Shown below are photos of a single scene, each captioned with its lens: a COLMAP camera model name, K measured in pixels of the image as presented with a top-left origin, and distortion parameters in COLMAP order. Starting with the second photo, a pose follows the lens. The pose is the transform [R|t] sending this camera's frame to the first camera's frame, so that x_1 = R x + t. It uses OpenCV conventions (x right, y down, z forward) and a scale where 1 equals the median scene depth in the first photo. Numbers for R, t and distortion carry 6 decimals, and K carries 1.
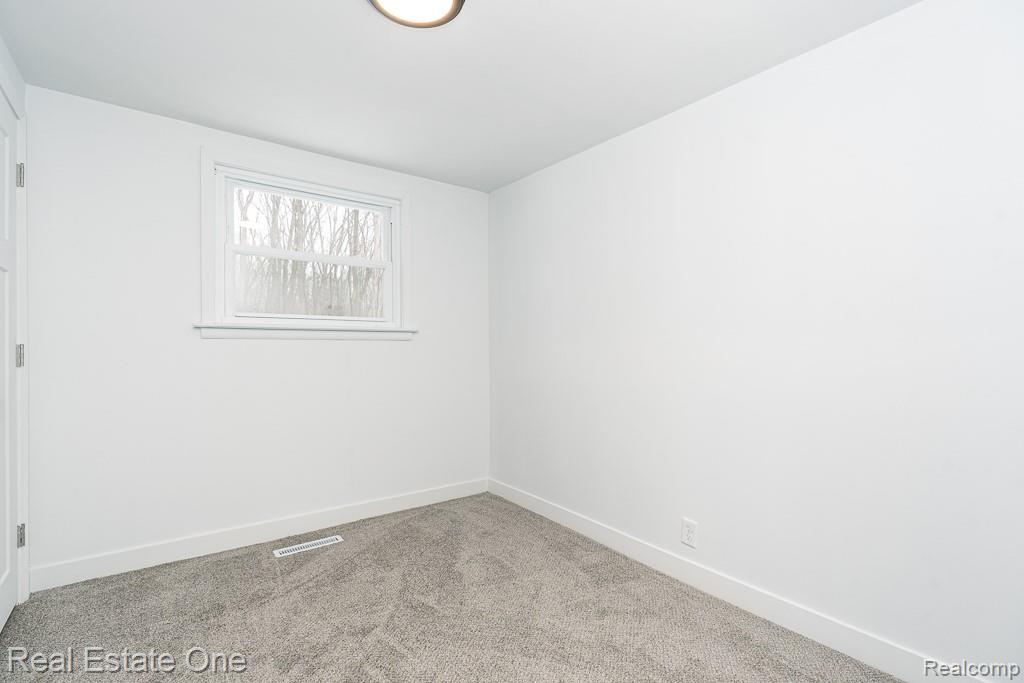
lens RADIAL K [[469.0, 0, 507.9], [0, 469.0, 349.1], [0, 0, 1]] dist [-0.000688, -0.000547]
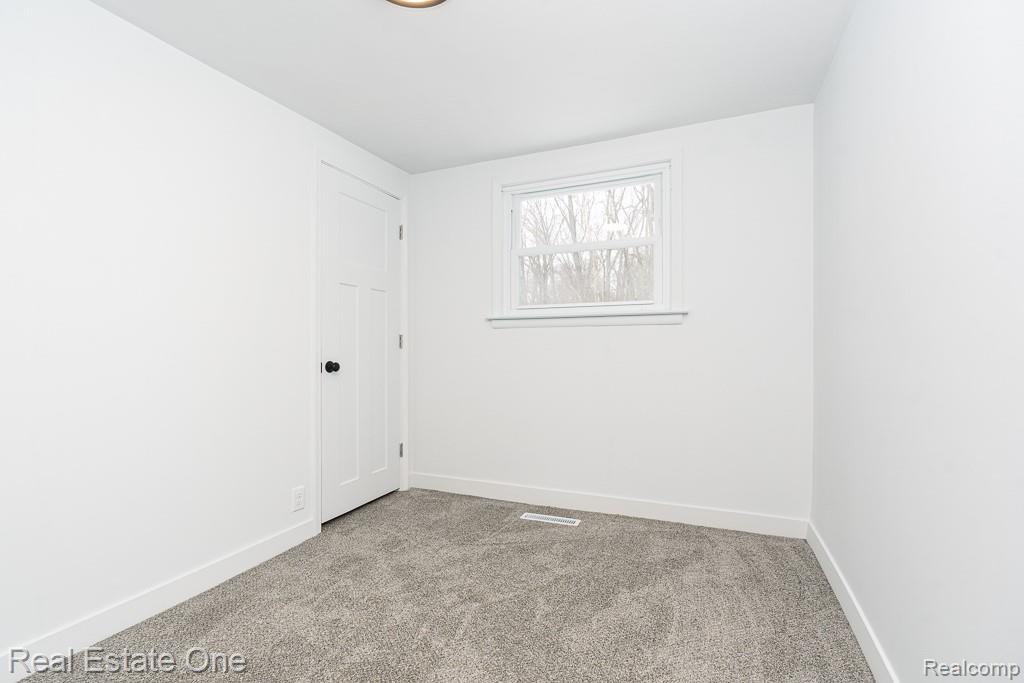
lens RADIAL K [[469.0, 0, 470.1], [0, 469.0, 340.1], [0, 0, 1]] dist [-0.000688, -0.000547]
pose [[0.493030, 0.000599, -0.870012, 0.404301], [0.011815, 0.999903, 0.007384, -0.000895], [0.869932, -0.013919, 0.492975, 0.304400]]
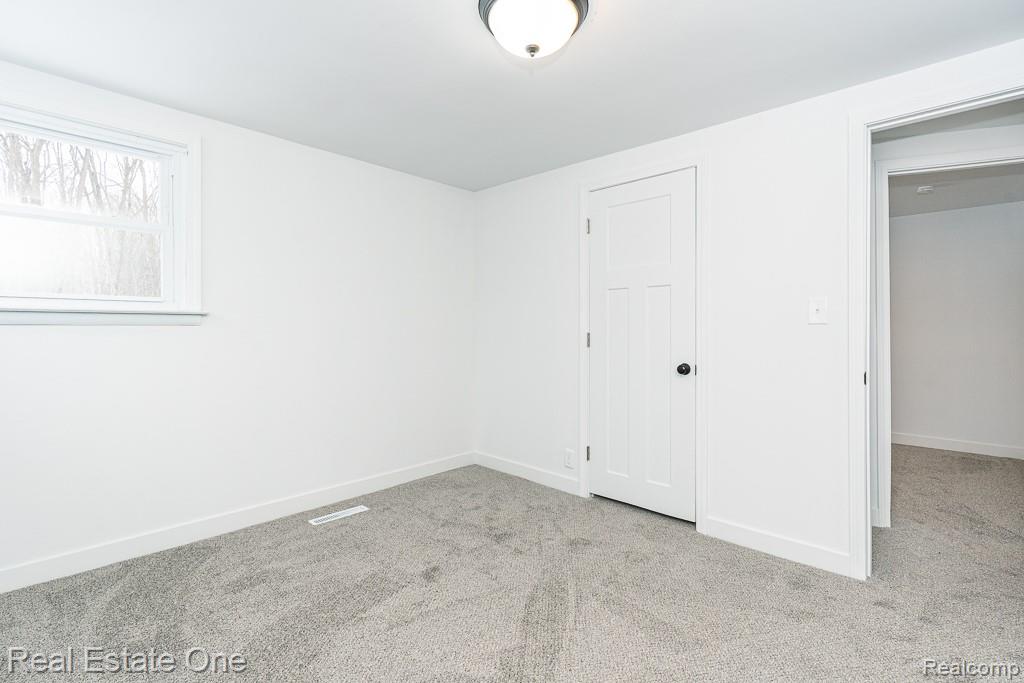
lens RADIAL K [[469.0, 0, 518.1], [0, 469.0, 337.1], [0, 0, 1]] dist [-0.000688, -0.000547]
pose [[0.983796, -0.008417, 0.179091, 0.211451], [0.007432, 0.999953, 0.006171, -0.001161], [-0.179135, -0.004740, 0.983813, 0.155367]]
